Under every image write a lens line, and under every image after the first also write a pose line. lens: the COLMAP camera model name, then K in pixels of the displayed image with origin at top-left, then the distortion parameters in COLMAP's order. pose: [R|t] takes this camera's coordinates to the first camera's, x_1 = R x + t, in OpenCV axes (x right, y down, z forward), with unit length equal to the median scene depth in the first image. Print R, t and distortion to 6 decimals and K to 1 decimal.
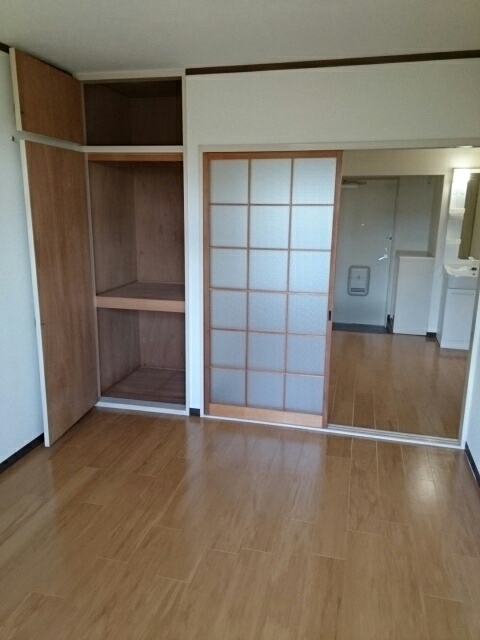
lens RADIAL K [[501.6, 0, 237.1], [0, 501.6, 320.0], [0, 0, 1]] dist [0.110598, -0.117590]
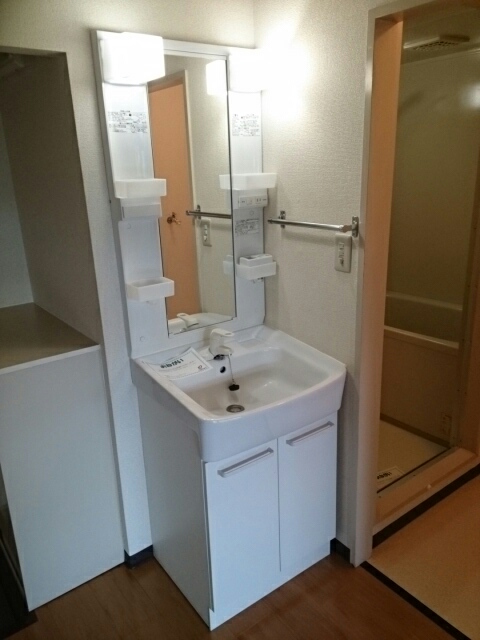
lens RADIAL K [[501.6, 0, 237.1], [0, 501.6, 320.0], [0, 0, 1]] dist [0.110598, -0.117590]
pose [[0.637448, -0.267914, 0.722414, 0.235059], [0.220380, 0.961826, 0.162242, -0.175506], [-0.738304, 0.055785, 0.672158, 0.766876]]
